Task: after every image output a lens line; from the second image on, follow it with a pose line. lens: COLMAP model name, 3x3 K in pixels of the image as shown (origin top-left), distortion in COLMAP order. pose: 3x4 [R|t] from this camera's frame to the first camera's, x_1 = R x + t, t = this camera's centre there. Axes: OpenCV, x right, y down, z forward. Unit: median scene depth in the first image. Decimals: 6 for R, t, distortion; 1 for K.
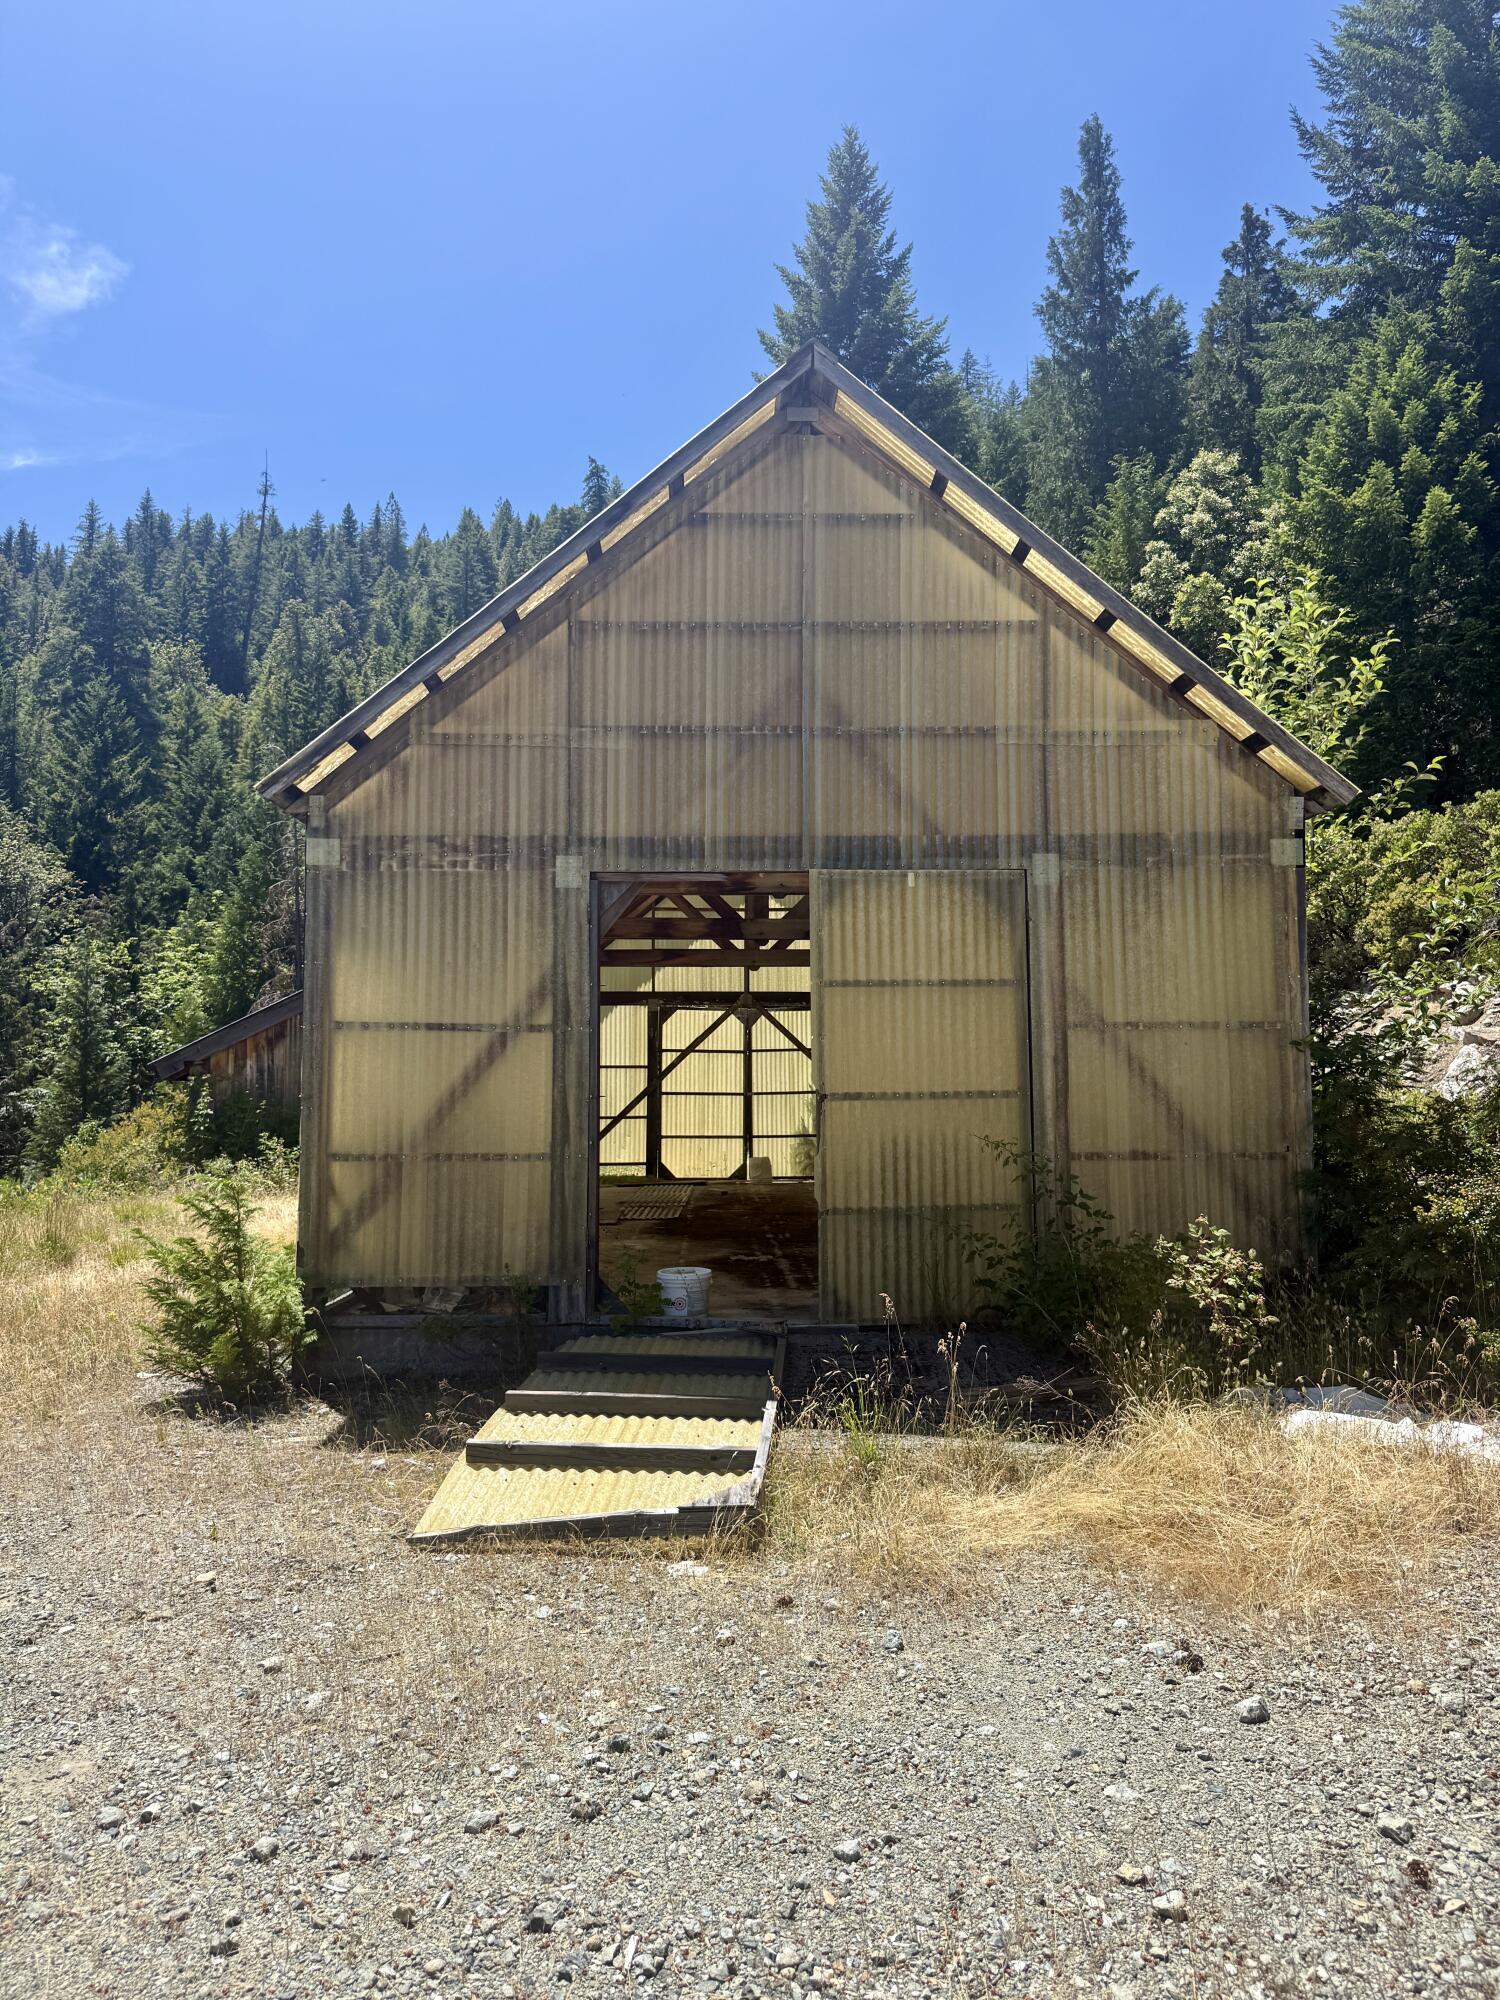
lens RADIAL K [[1433.7, 0, 726.2], [0, 1433.7, 968.7], [0, 0, 1]] dist [0.049409, -0.042234]
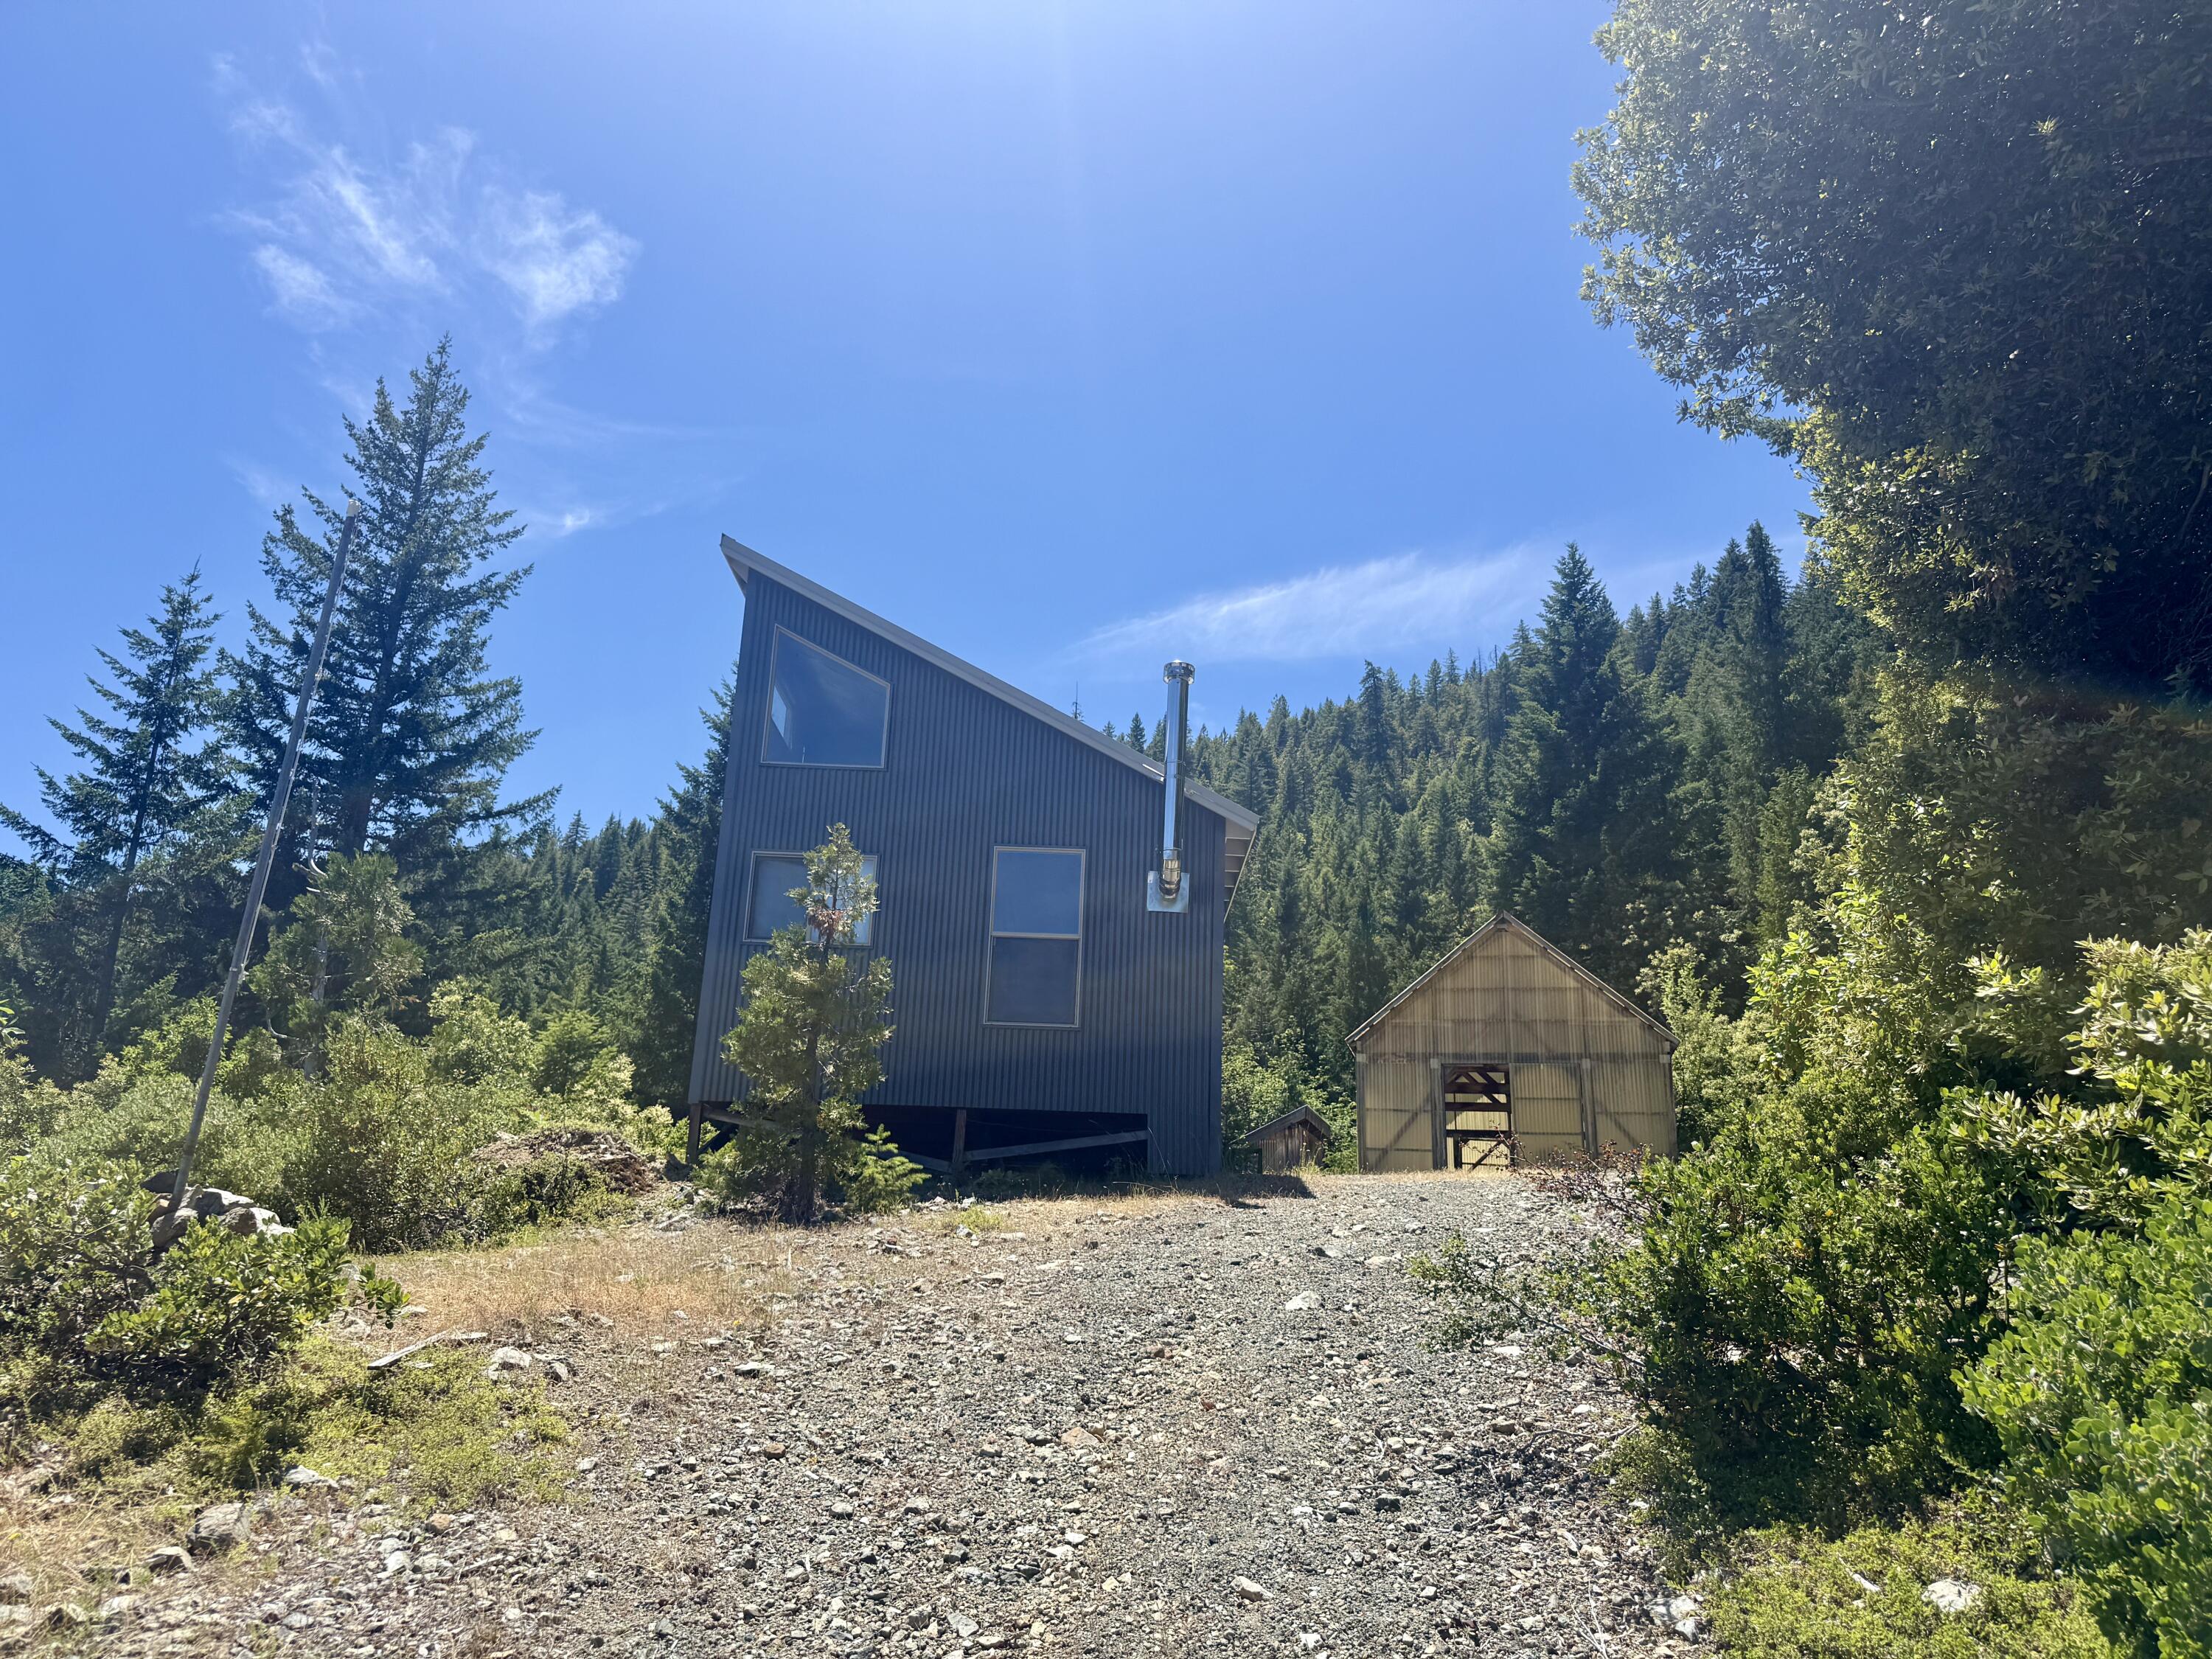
lens RADIAL K [[1585.7, 0, 1087.5], [0, 1585.7, 810.5], [0, 0, 1]] dist [0.049409, -0.042234]
pose [[0.965087, -0.042208, -0.258508, 0.022362], [-0.016434, 0.975230, -0.220584, 0.044853], [0.261415, 0.217131, 0.940487, -0.674920]]
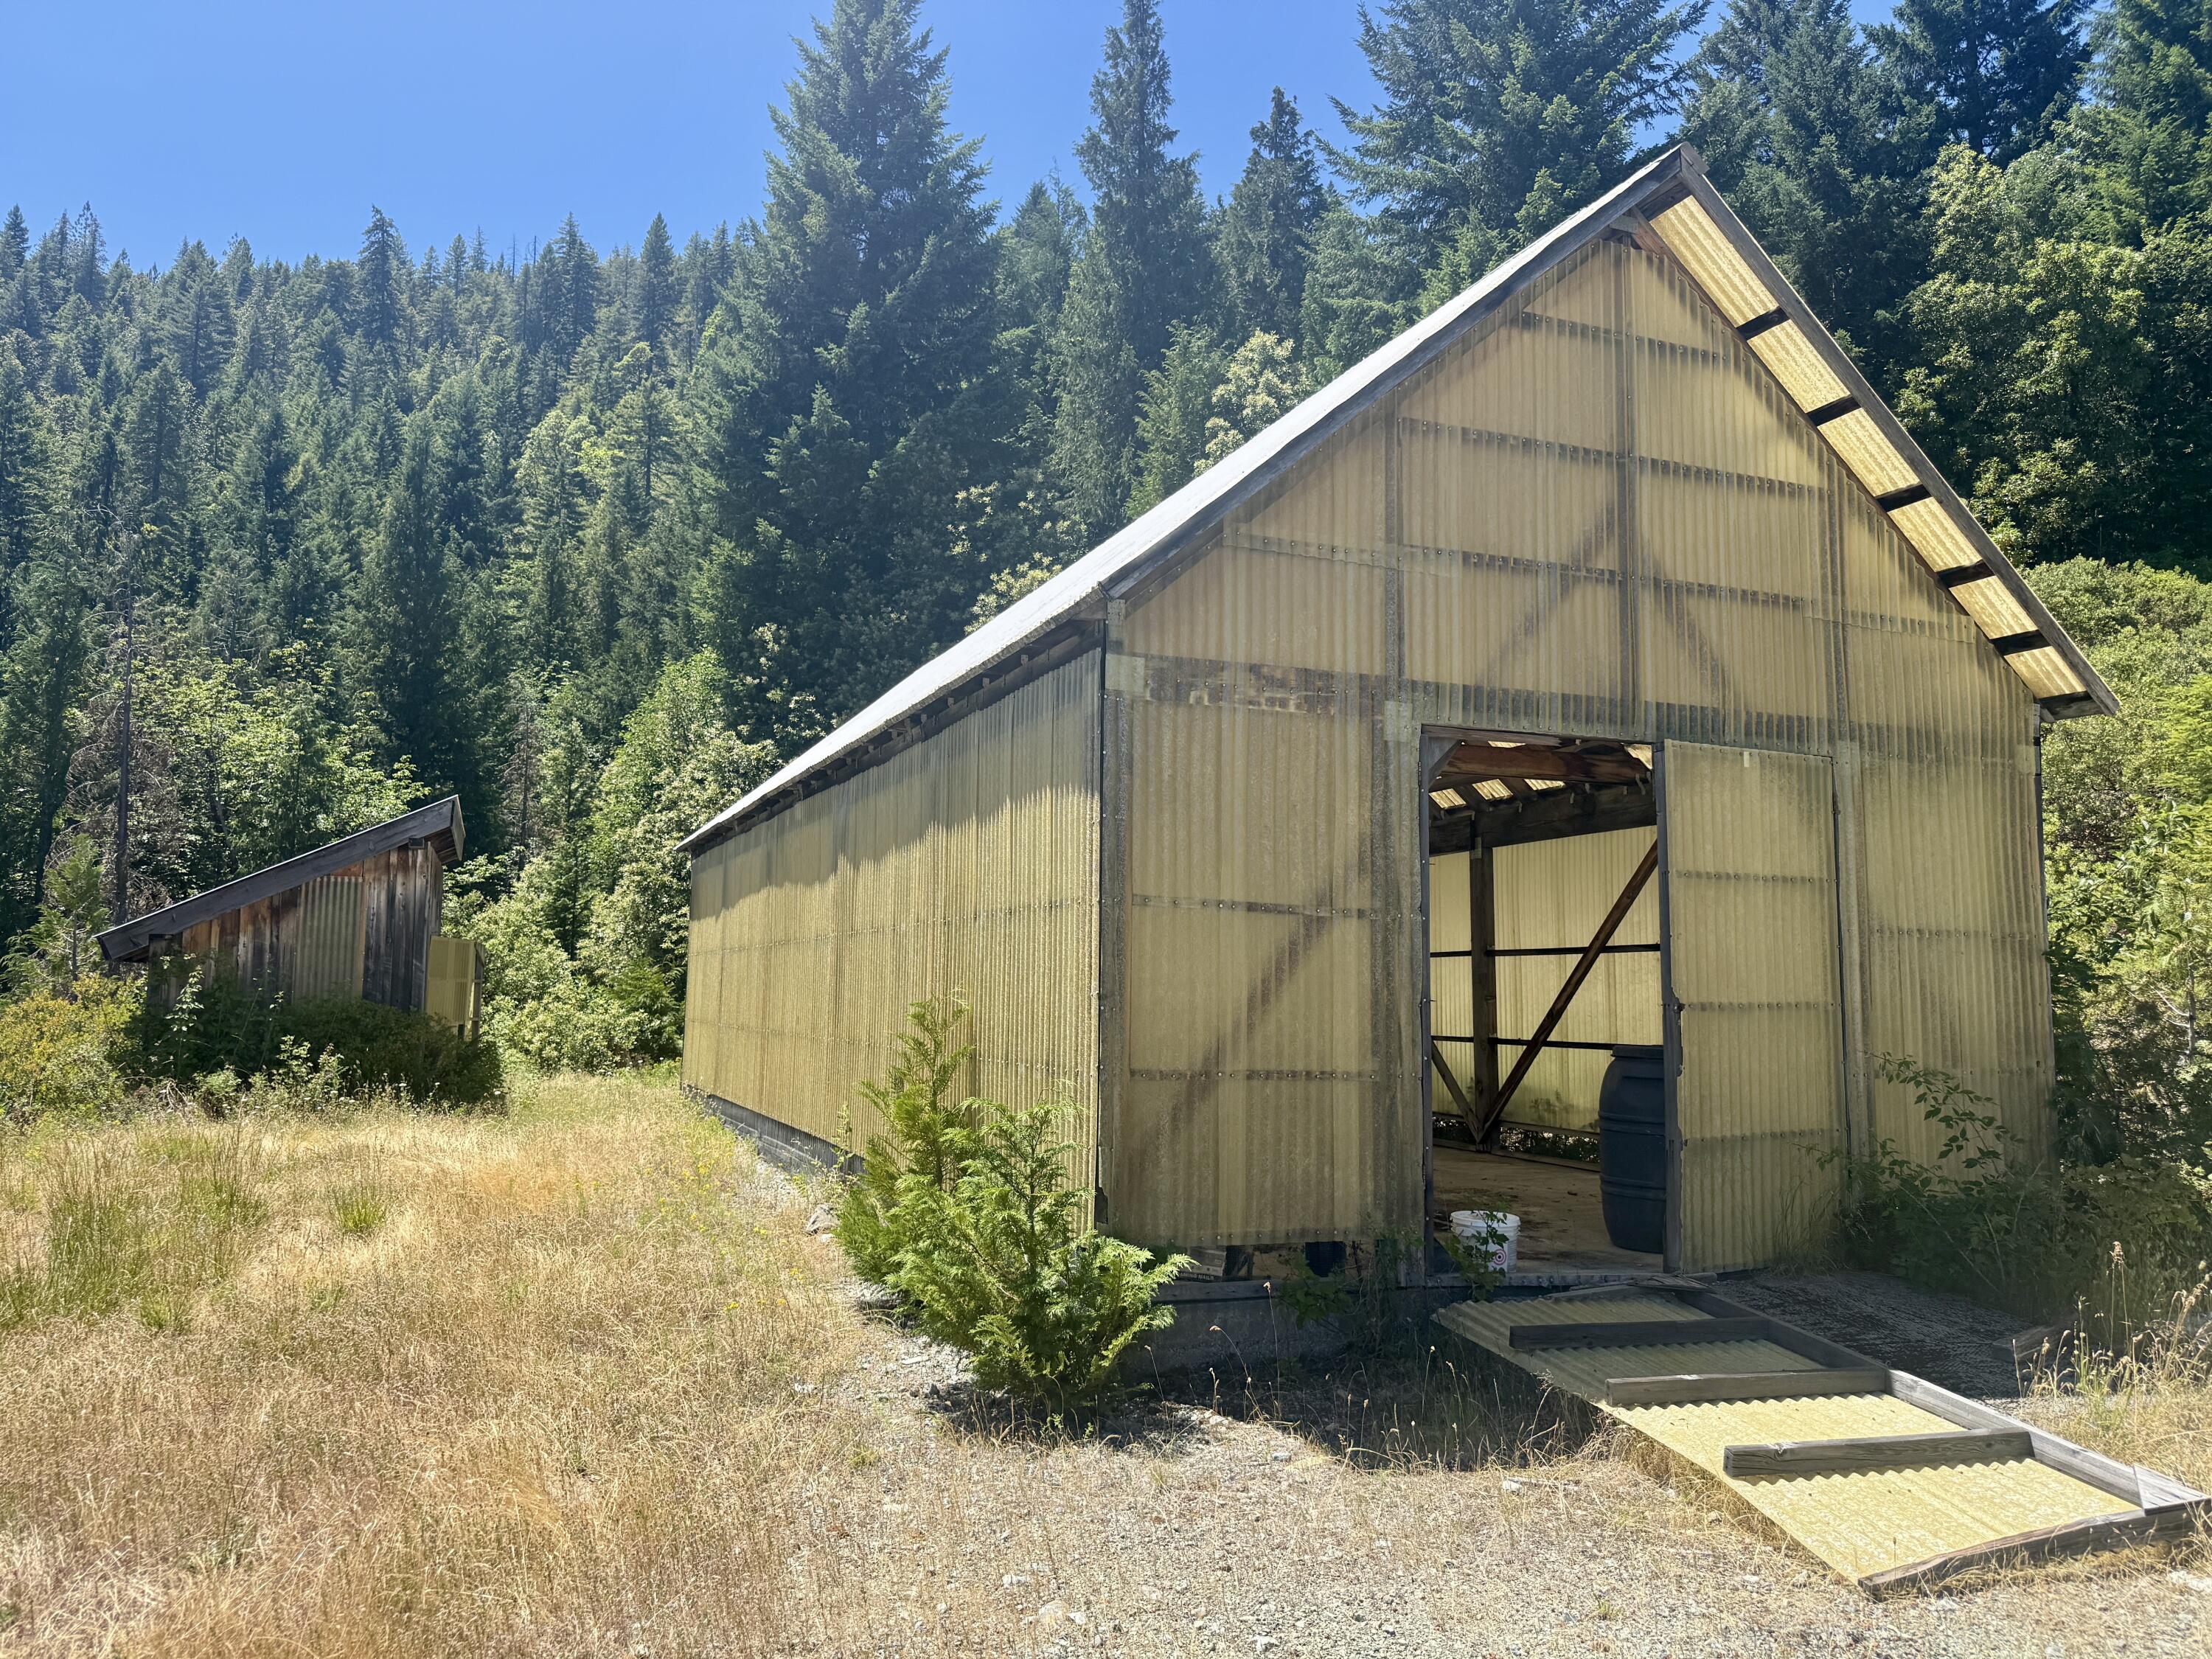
lens RADIAL K [[1585.7, 0, 1089.1], [0, 1585.7, 826.2], [0, 0, 1]] dist [0.049409, -0.042234]
pose [[0.932126, 0.054461, 0.358016, -0.143431], [-0.048012, 0.998485, -0.026885, 0.005773], [-0.358938, 0.007871, 0.933328, 0.054258]]
